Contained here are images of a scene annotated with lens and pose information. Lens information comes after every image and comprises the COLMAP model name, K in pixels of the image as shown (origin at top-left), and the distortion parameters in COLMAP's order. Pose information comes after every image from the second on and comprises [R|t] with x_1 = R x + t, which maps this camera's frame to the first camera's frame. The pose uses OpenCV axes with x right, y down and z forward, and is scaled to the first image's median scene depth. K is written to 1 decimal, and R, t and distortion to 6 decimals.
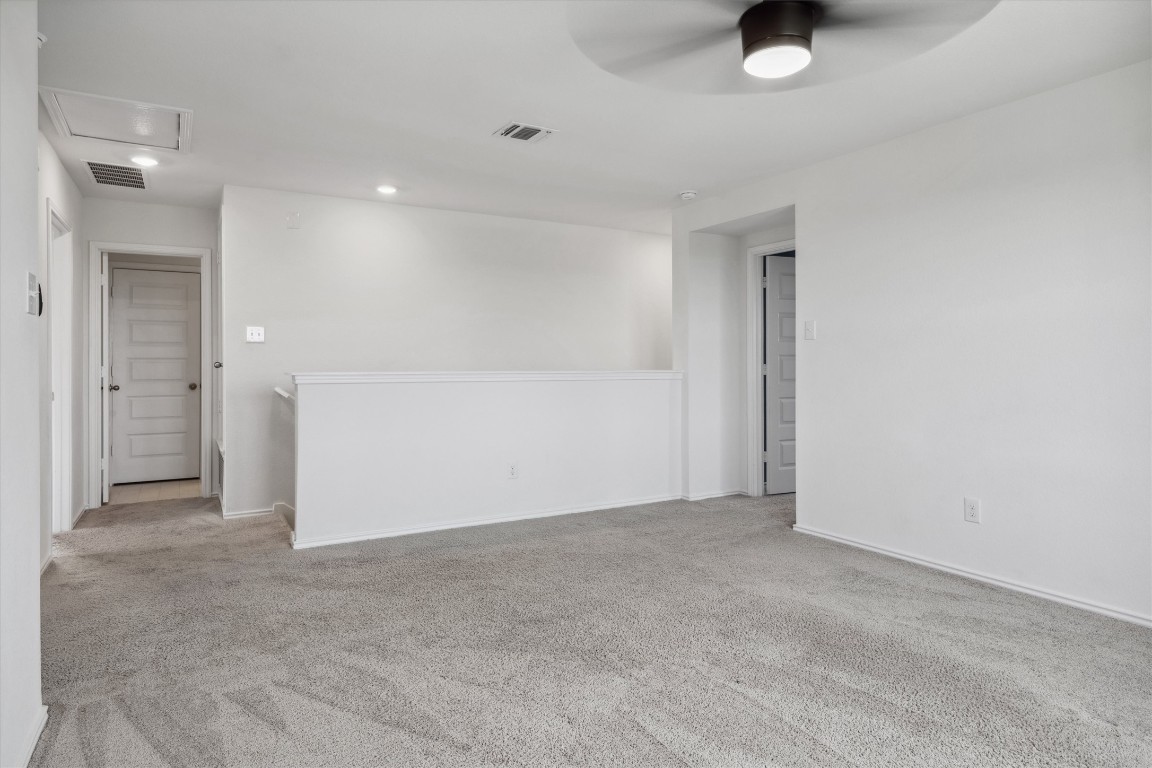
lens RADIAL K [[676.9, 0, 569.7], [0, 676.9, 359.5], [0, 0, 1]] dist [0.004025, 0.000184]
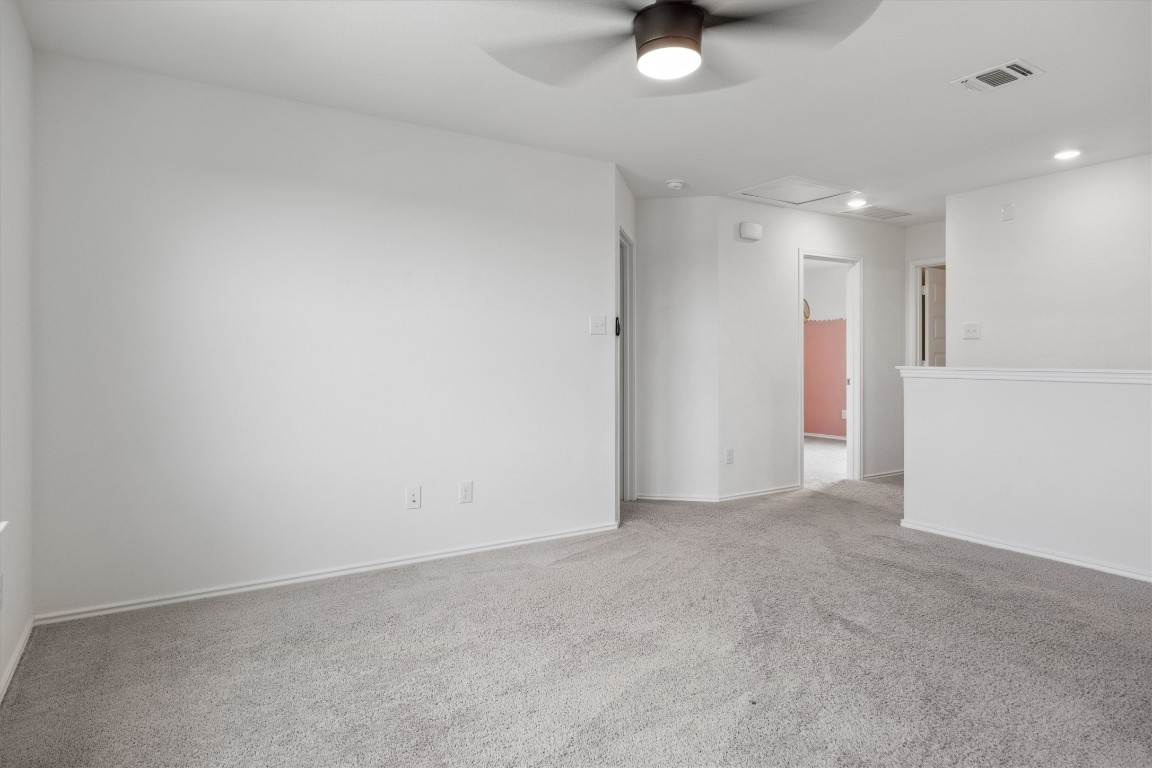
lens RADIAL K [[676.9, 0, 569.7], [0, 676.9, 359.5], [0, 0, 1]] dist [0.004025, 0.000184]
pose [[0.029834, 0.006936, -0.999531, 0.686874], [0.001433, 0.999975, 0.006982, -0.001035], [0.999554, -0.001640, 0.029824, 0.424834]]
